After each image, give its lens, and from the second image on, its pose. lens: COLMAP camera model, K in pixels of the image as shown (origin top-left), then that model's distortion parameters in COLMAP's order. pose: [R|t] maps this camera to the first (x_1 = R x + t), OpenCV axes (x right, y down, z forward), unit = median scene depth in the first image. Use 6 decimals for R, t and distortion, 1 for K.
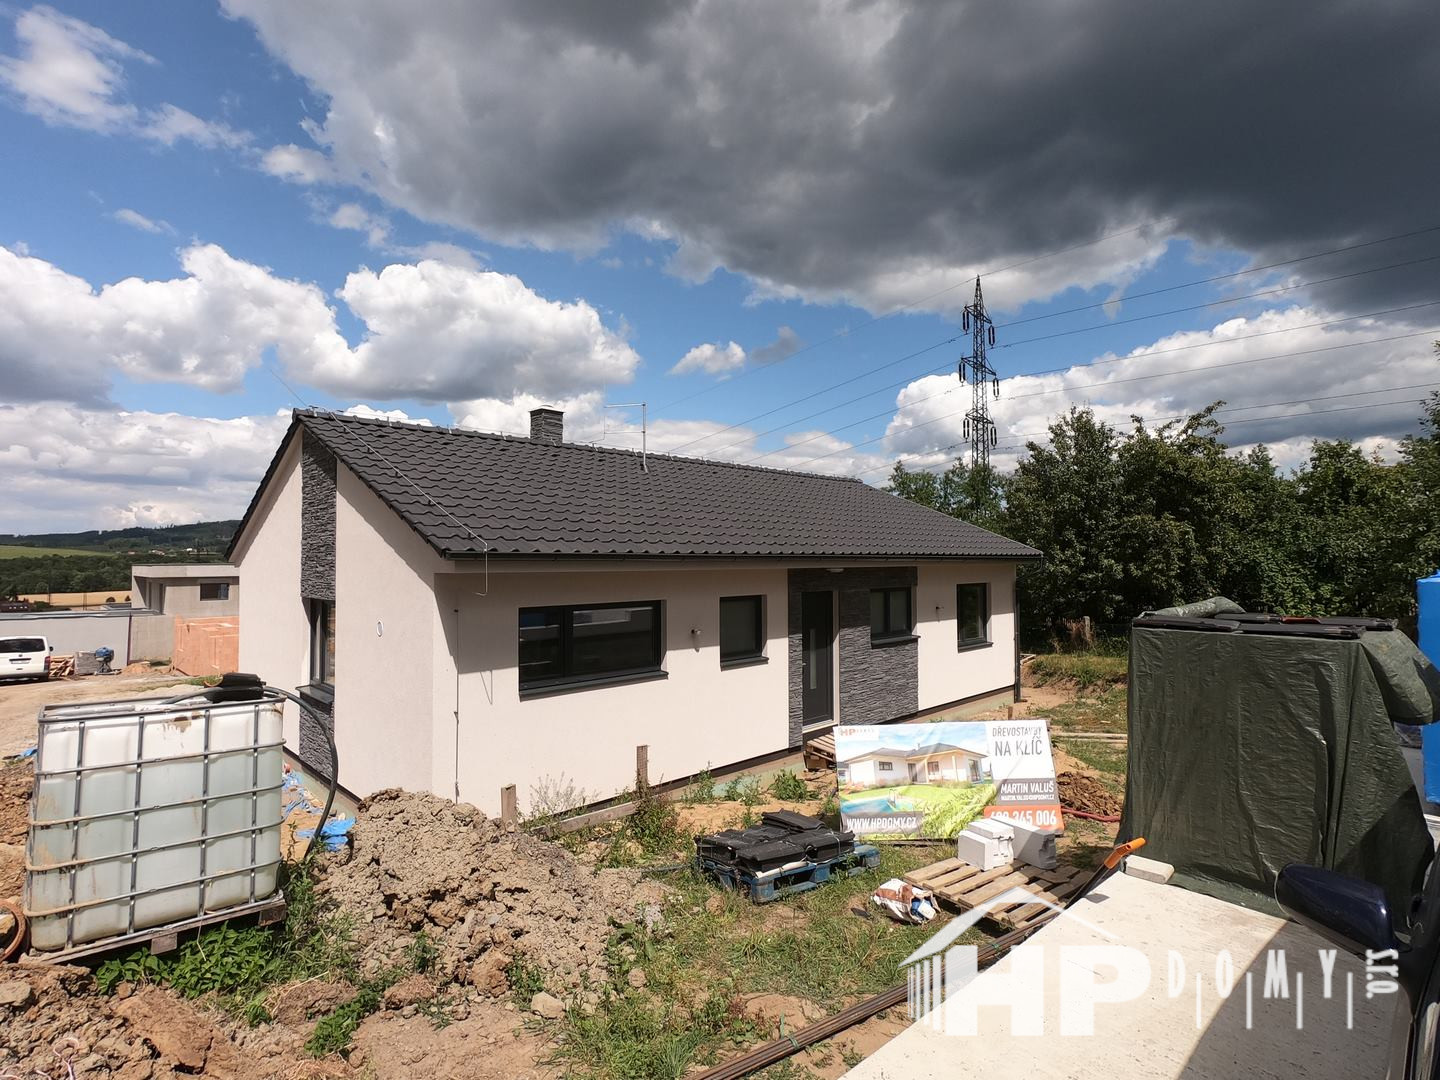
lens RADIAL K [[718.8, 0, 719.7], [0, 718.8, 542.3], [0, 0, 1]] dist [-0.001750, 0.000370]
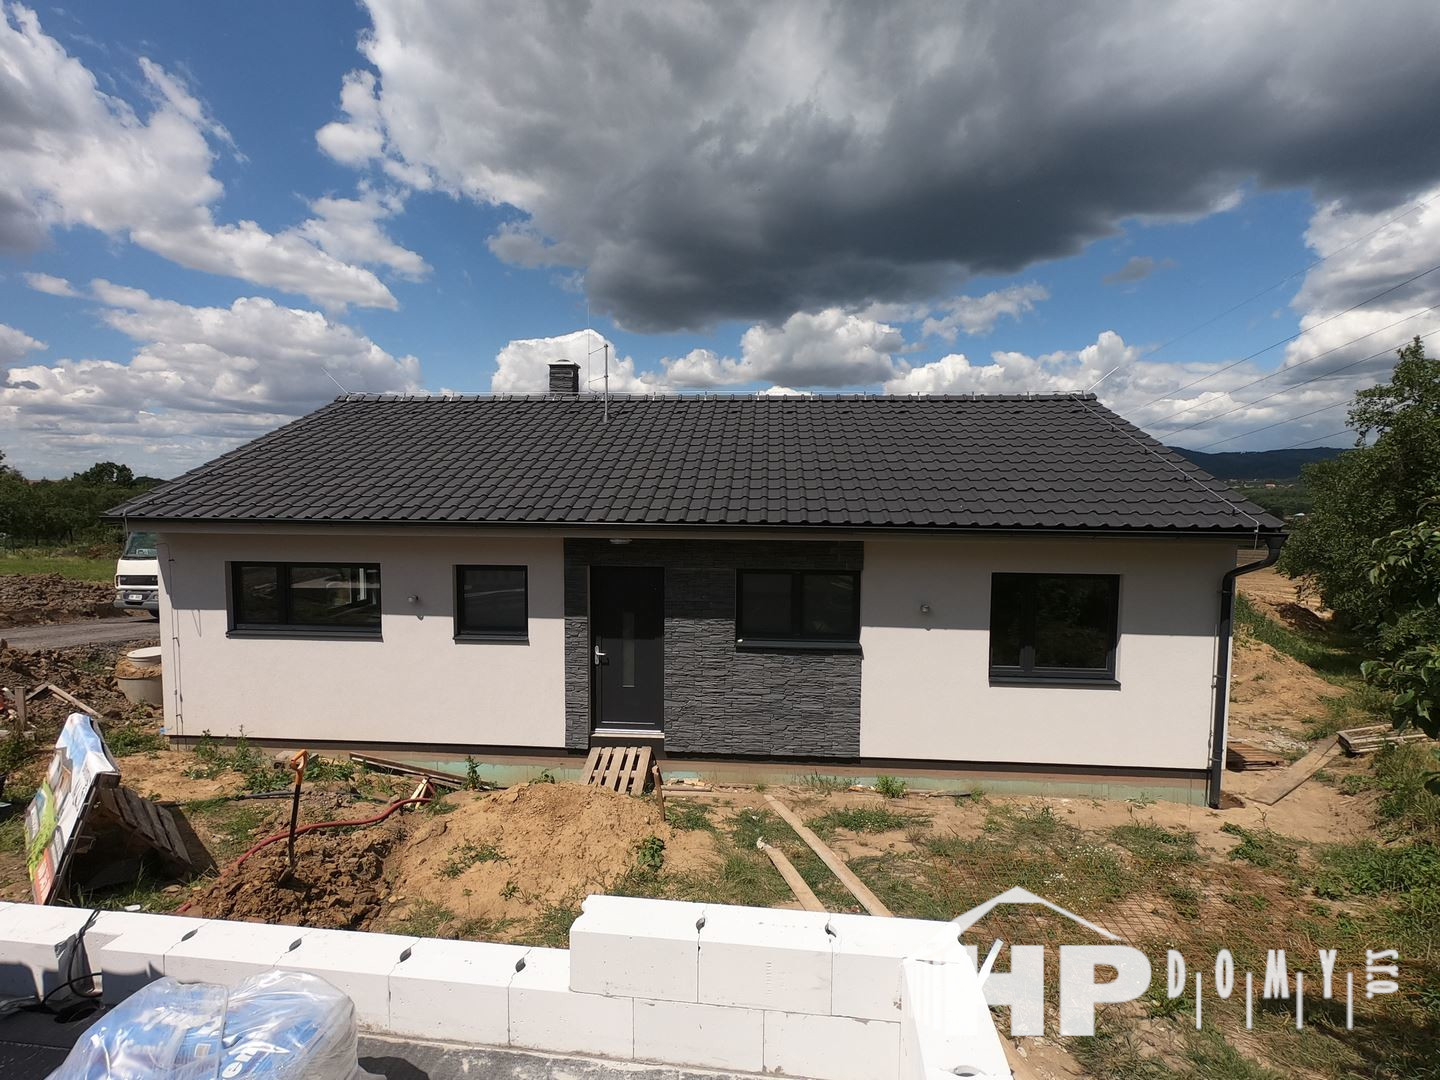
lens RADIAL K [[718.8, 0, 719.7], [0, 718.8, 542.3], [0, 0, 1]] dist [-0.001750, 0.000370]
pose [[0.663638, 0.065132, -0.745213, 0.854766], [0.011004, 0.995245, 0.096784, -0.035514], [0.747973, -0.072430, 0.659766, 0.610652]]
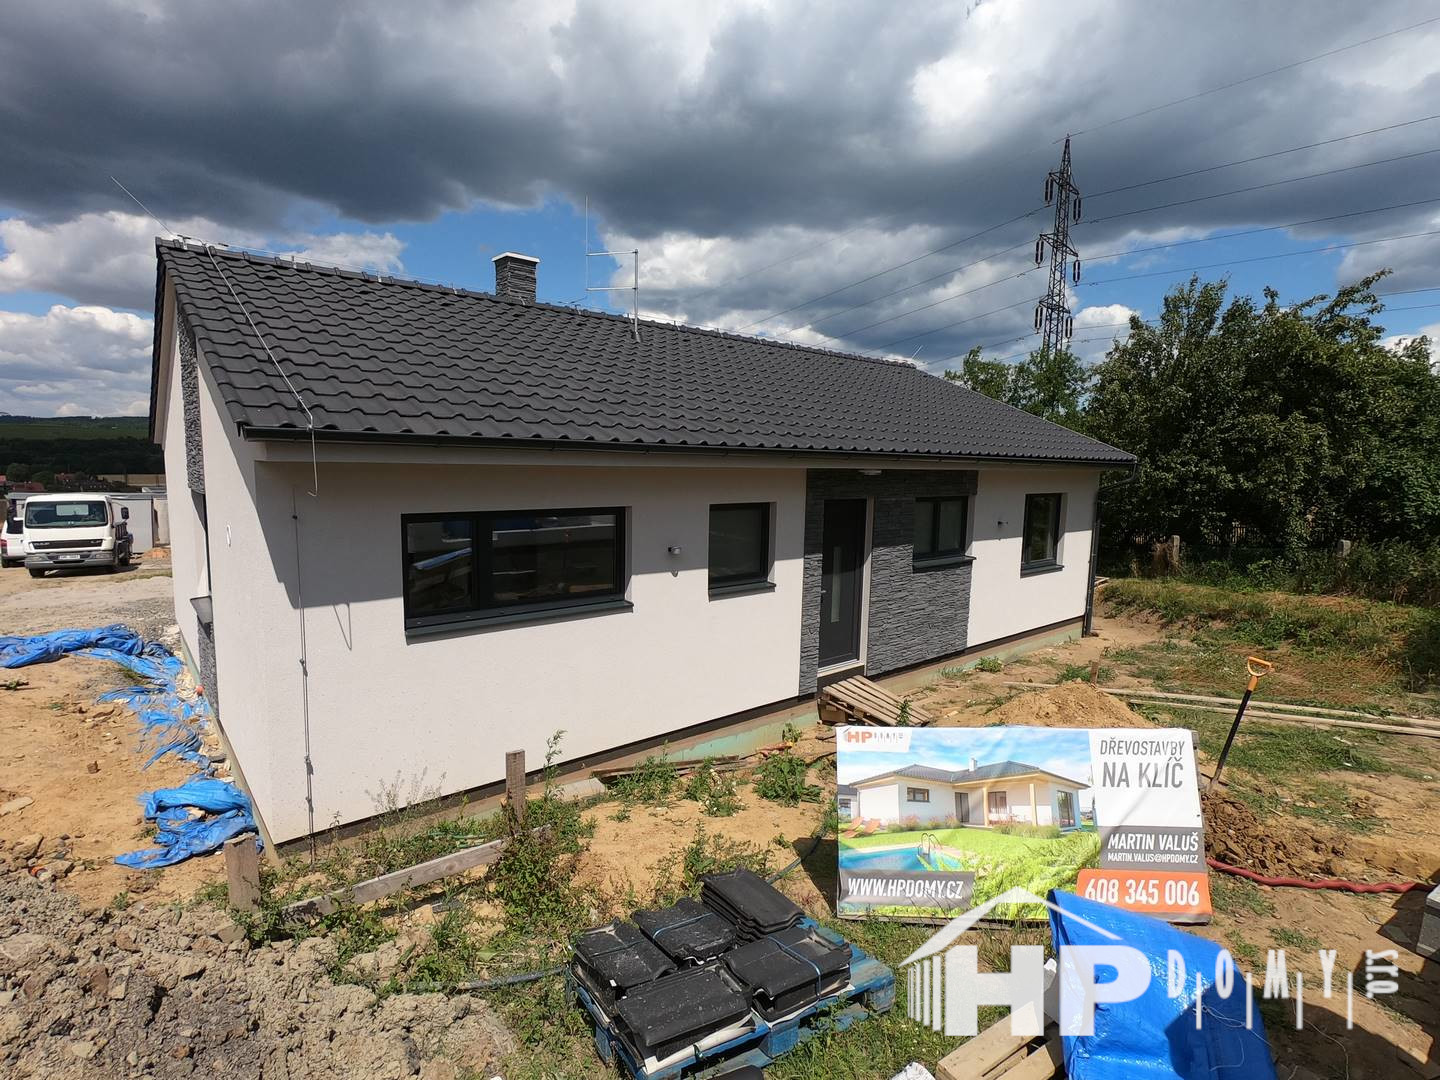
lens RADIAL K [[718.8, 0, 719.7], [0, 718.8, 542.3], [0, 0, 1]] dist [-0.001750, 0.000370]
pose [[0.997535, 0.033309, -0.061755, 0.054042], [-0.024287, 0.989645, 0.141468, 0.008918], [0.065828, -0.139620, 0.988015, 0.240897]]
